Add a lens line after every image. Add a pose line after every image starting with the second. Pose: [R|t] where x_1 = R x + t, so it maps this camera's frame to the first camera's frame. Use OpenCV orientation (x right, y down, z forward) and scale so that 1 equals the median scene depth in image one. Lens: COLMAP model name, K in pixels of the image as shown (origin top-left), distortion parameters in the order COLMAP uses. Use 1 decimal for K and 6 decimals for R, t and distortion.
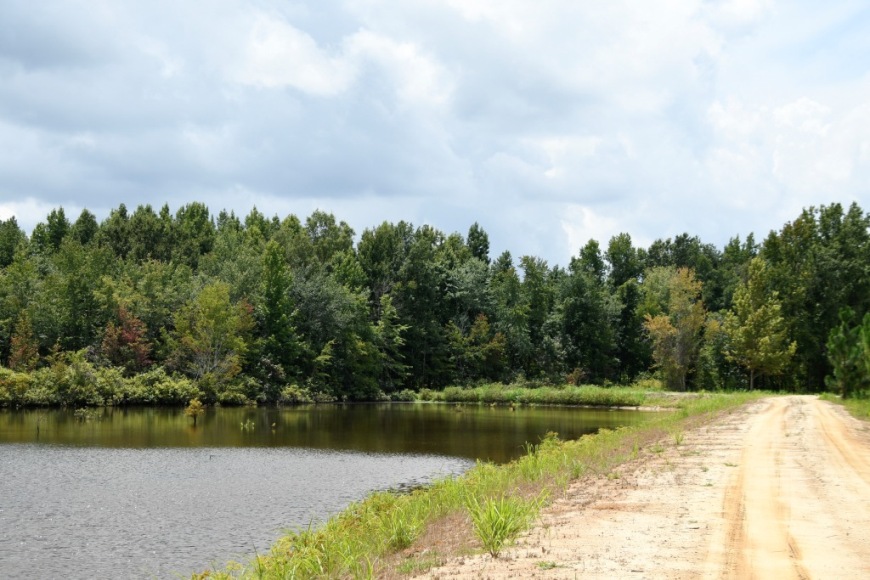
lens RADIAL K [[1664.1, 0, 435.0], [0, 1664.1, 290.0], [0, 0, 1]] dist [0.019391, 0.034599]
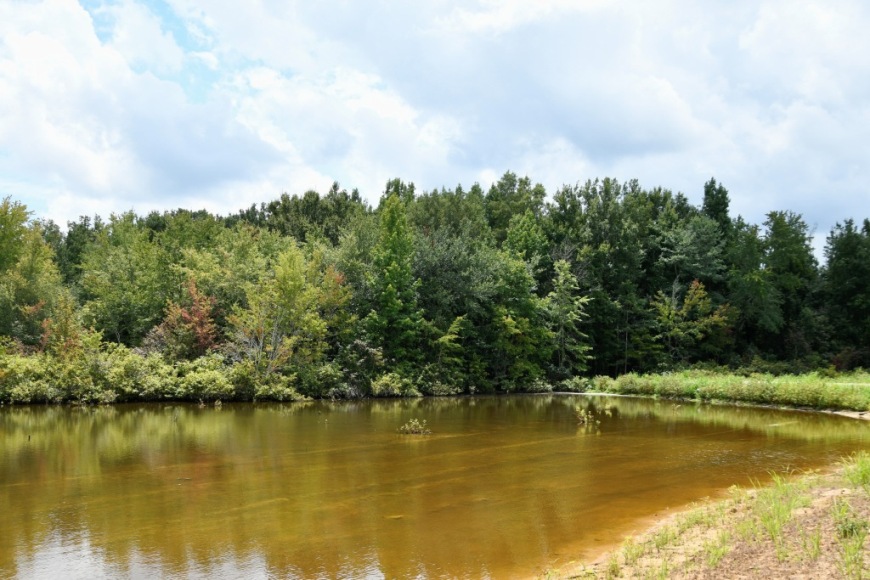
lens RADIAL K [[963.5, 0, 435.0], [0, 963.5, 290.0], [0, 0, 1]] dist [0.066524, -0.012891]
pose [[0.907577, -0.039401, -0.418033, 0.115793], [0.032443, 0.999192, -0.023743, 0.027569], [0.418631, 0.007986, 0.908121, 0.561882]]
